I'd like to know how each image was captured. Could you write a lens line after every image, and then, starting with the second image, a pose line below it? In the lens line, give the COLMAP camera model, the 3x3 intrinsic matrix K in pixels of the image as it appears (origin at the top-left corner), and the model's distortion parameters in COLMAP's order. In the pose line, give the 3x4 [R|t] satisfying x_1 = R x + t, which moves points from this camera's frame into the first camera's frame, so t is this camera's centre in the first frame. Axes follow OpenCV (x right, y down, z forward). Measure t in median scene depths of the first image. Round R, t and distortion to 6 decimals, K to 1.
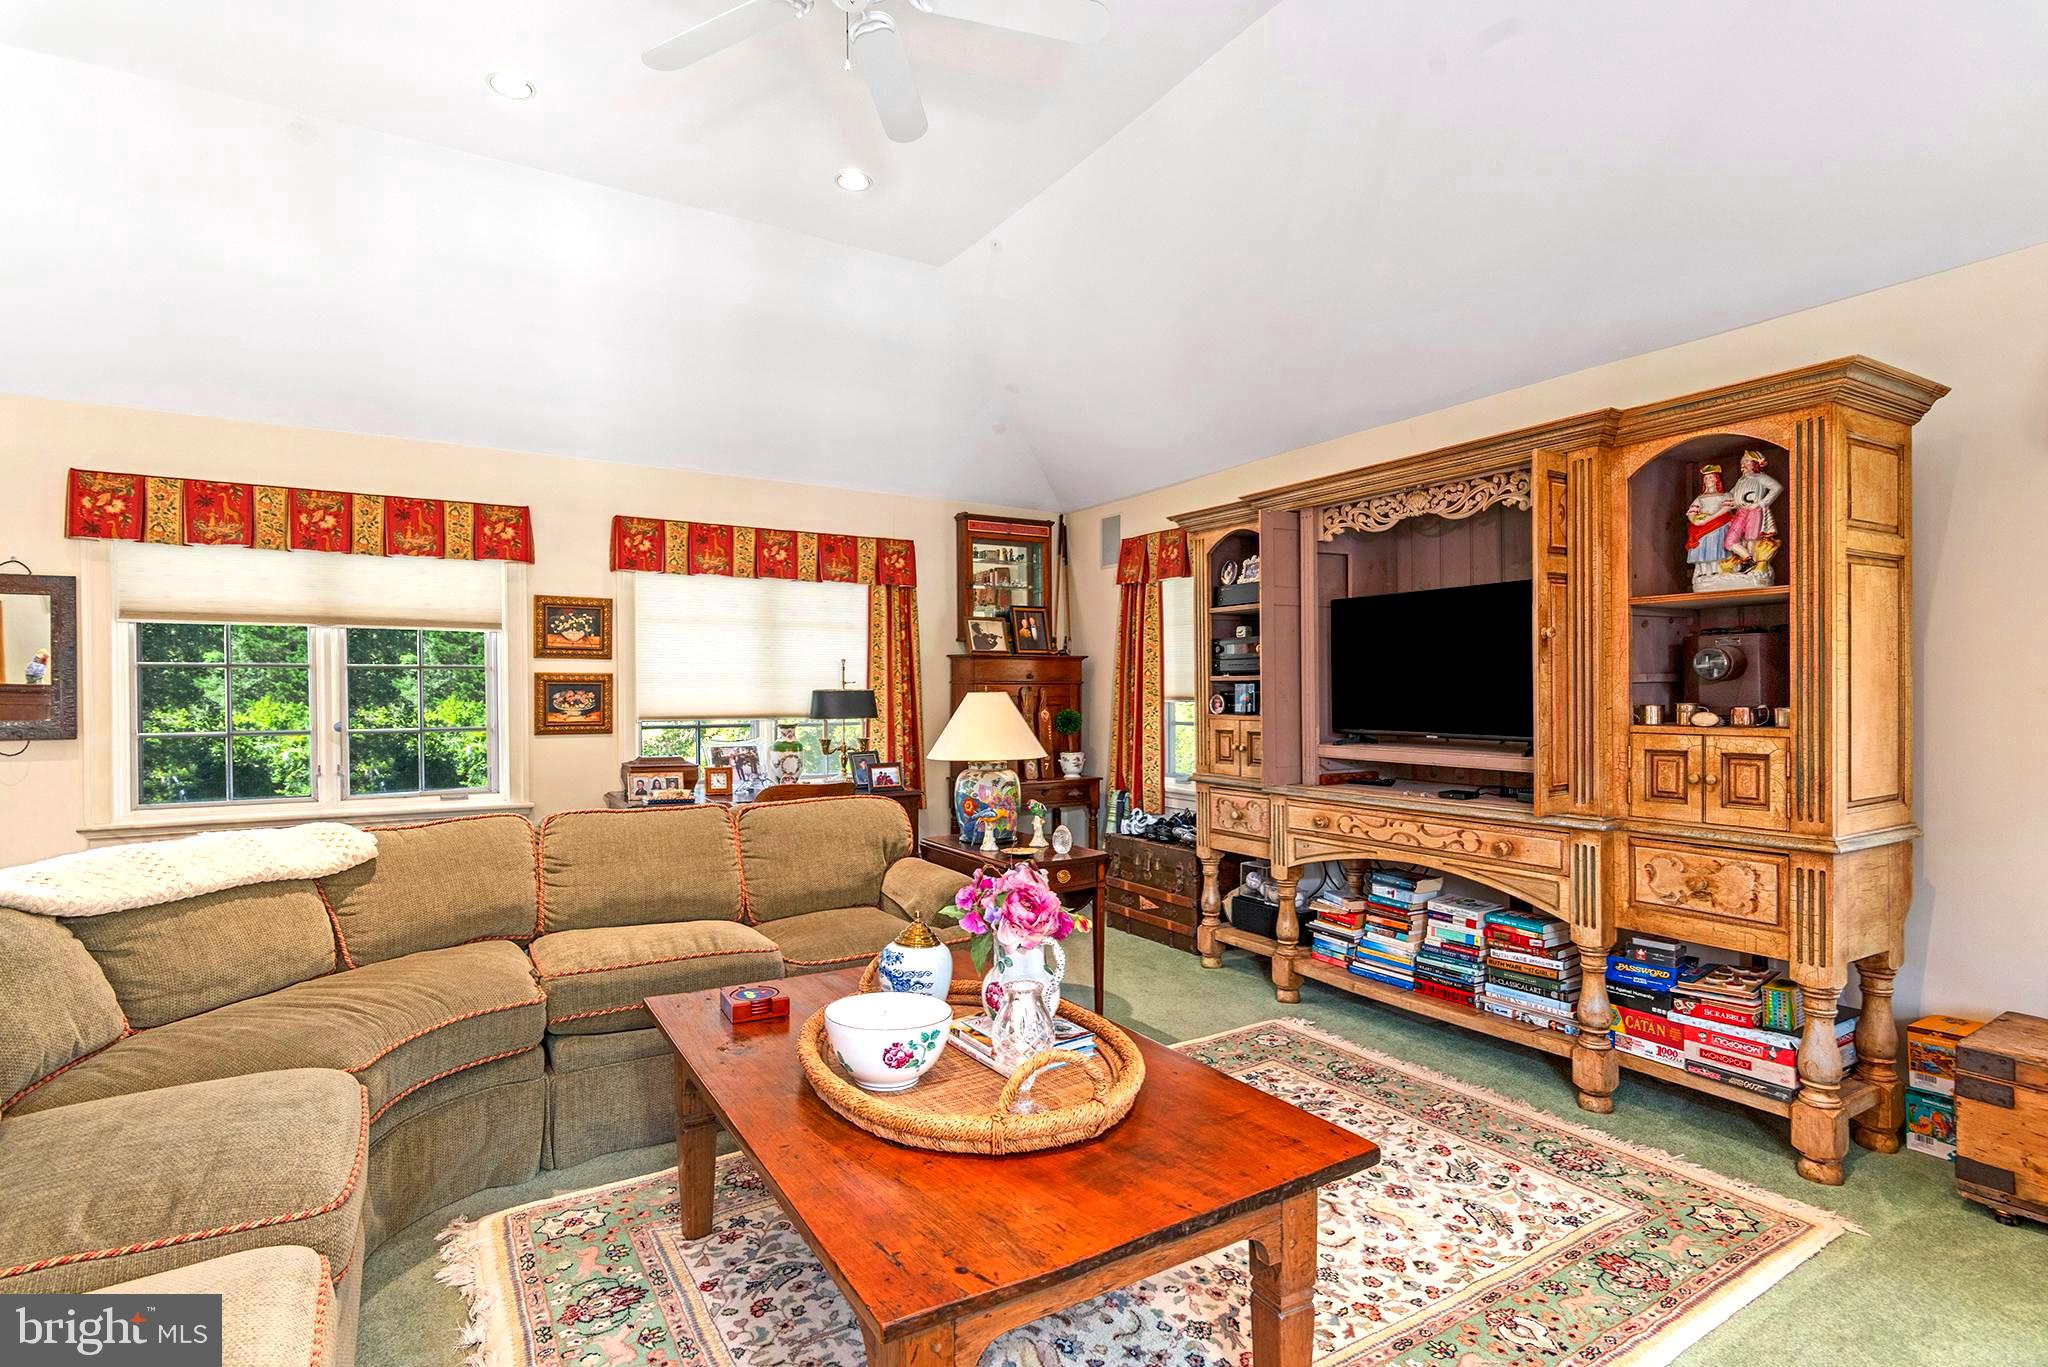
lens RADIAL K [[988.1, 0, 1036.2], [0, 988.1, 694.2], [0, 0, 1]] dist [0.004638, -0.000449]
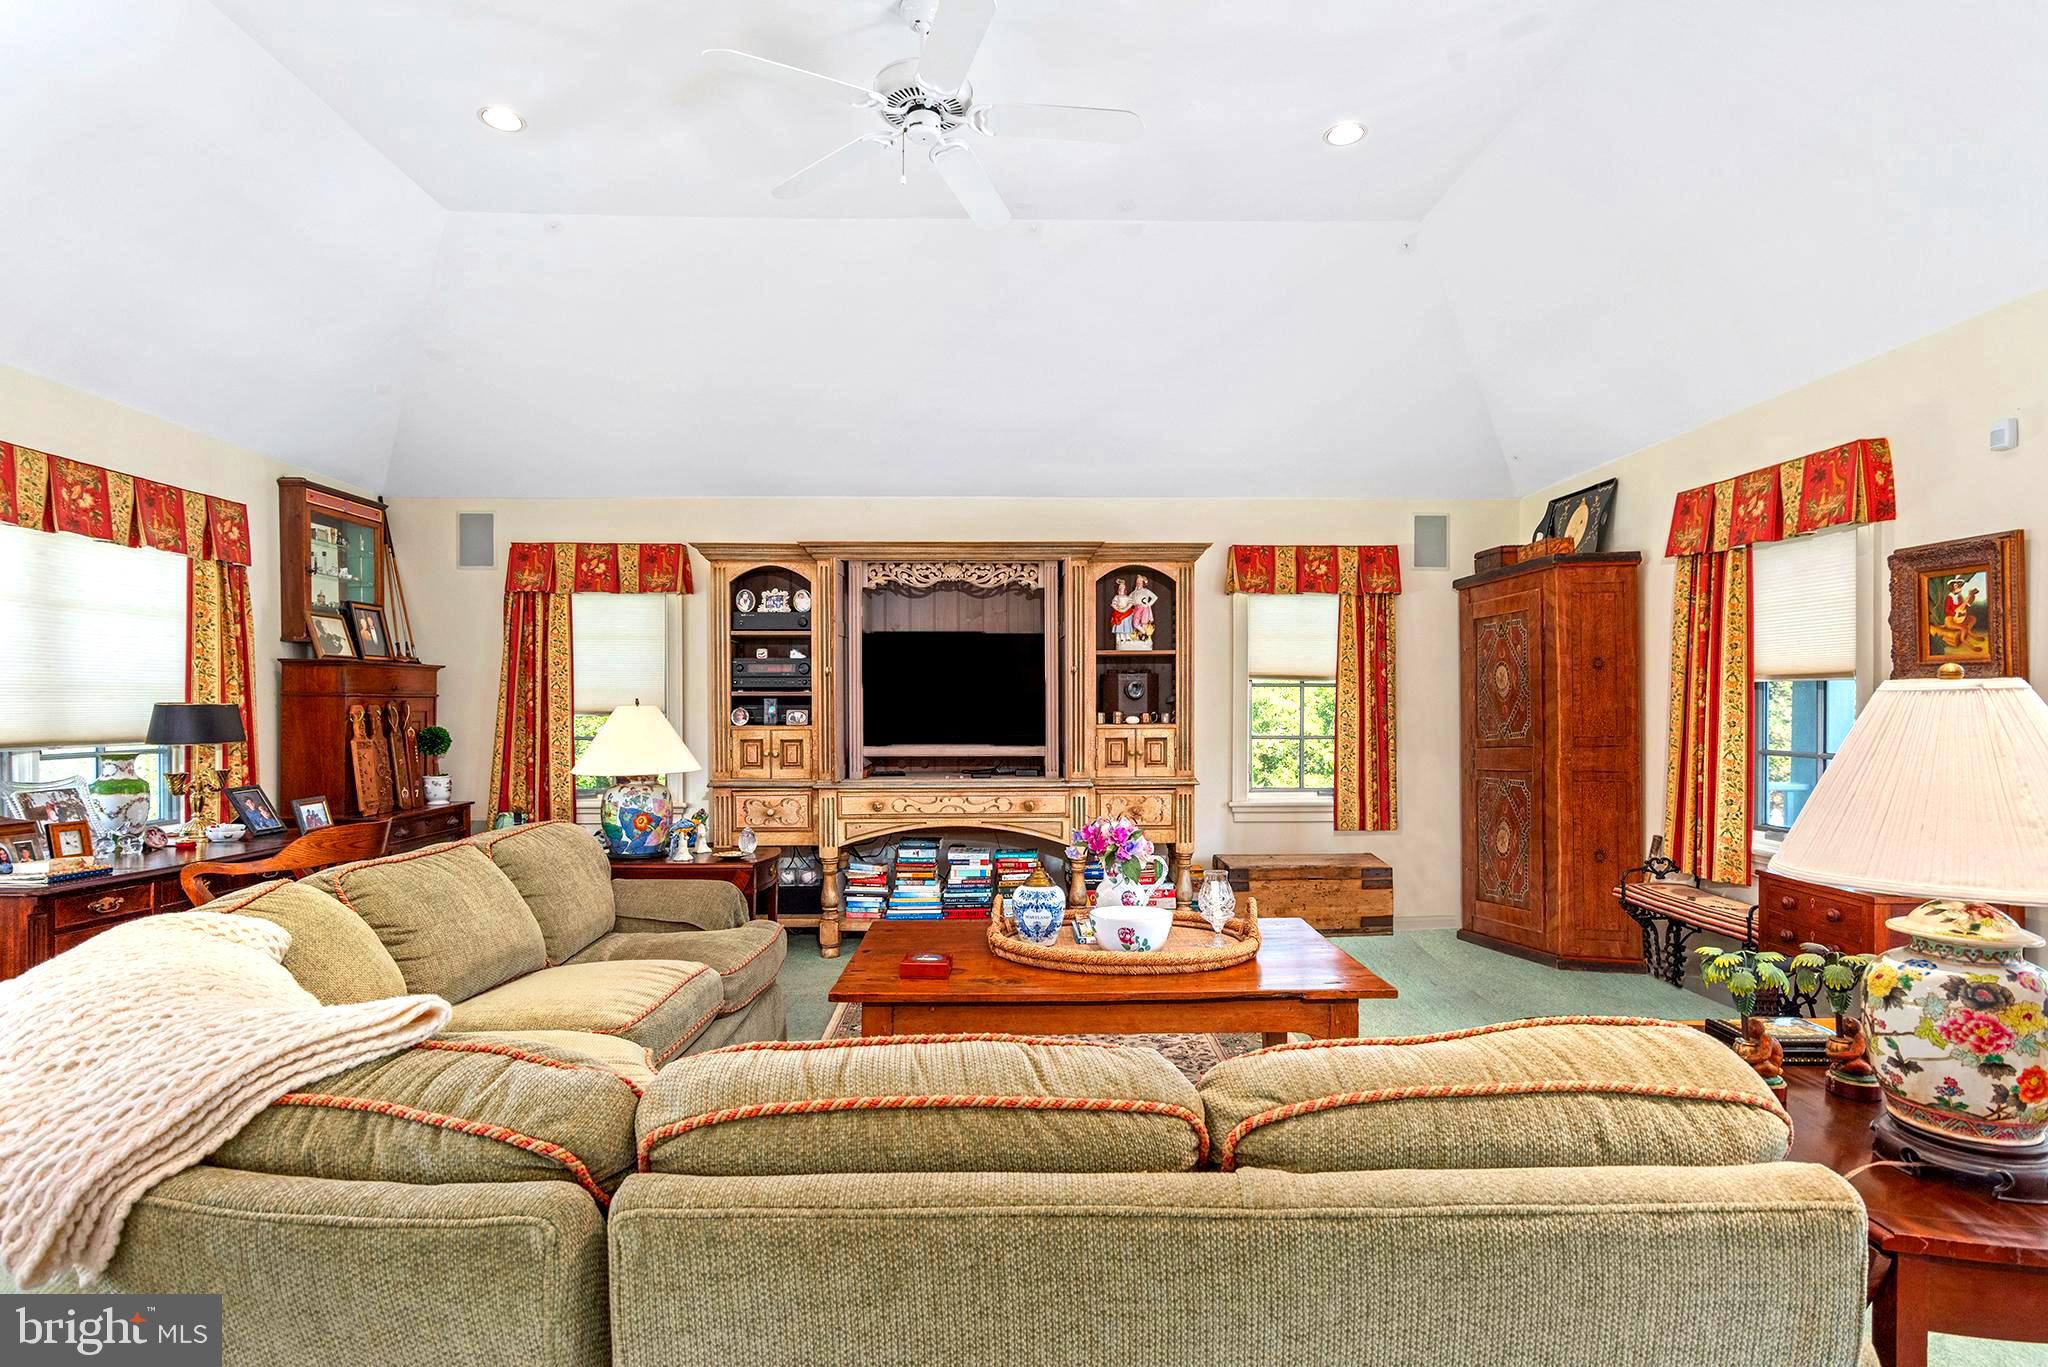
lens RADIAL K [[988.1, 0, 1017.8], [0, 988.1, 701.1], [0, 0, 1]] dist [0.004638, -0.000449]
pose [[0.523340, 0.003920, 0.852115, -0.784320], [0.003931, 0.999968, -0.007014, 0.002216], [-0.852115, 0.007021, 0.523308, 0.182687]]
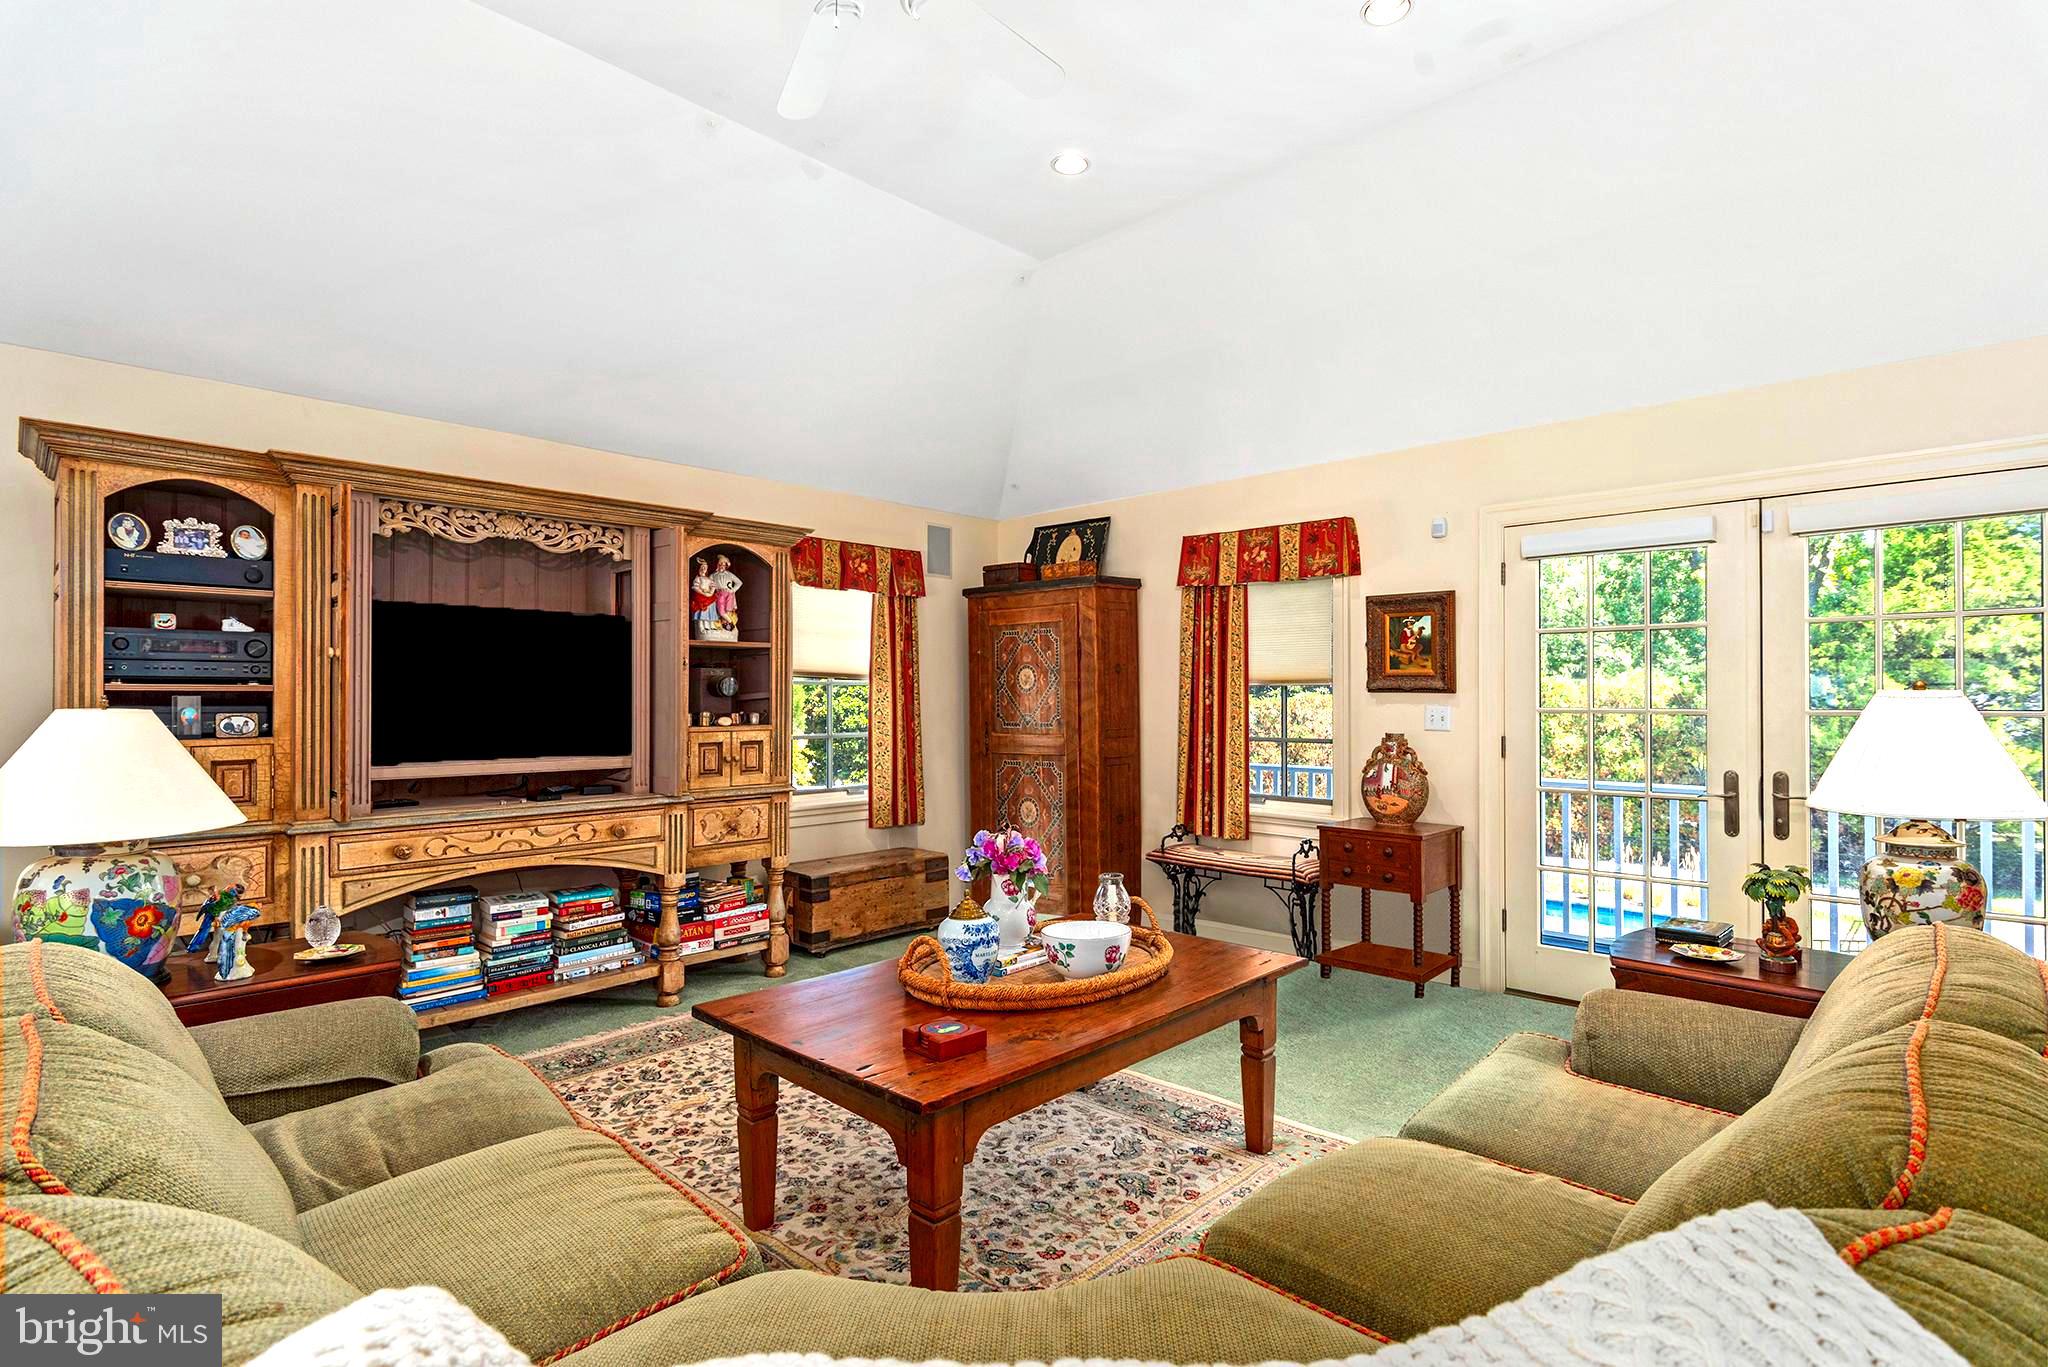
lens RADIAL K [[988.1, 0, 994.7], [0, 988.1, 687.7], [0, 0, 1]] dist [0.004638, -0.000449]
pose [[-0.212745, 0.014068, 0.977006, -0.767563], [0.006367, 0.999895, -0.013011, -0.004094], [-0.977087, 0.003453, -0.212812, 0.729760]]
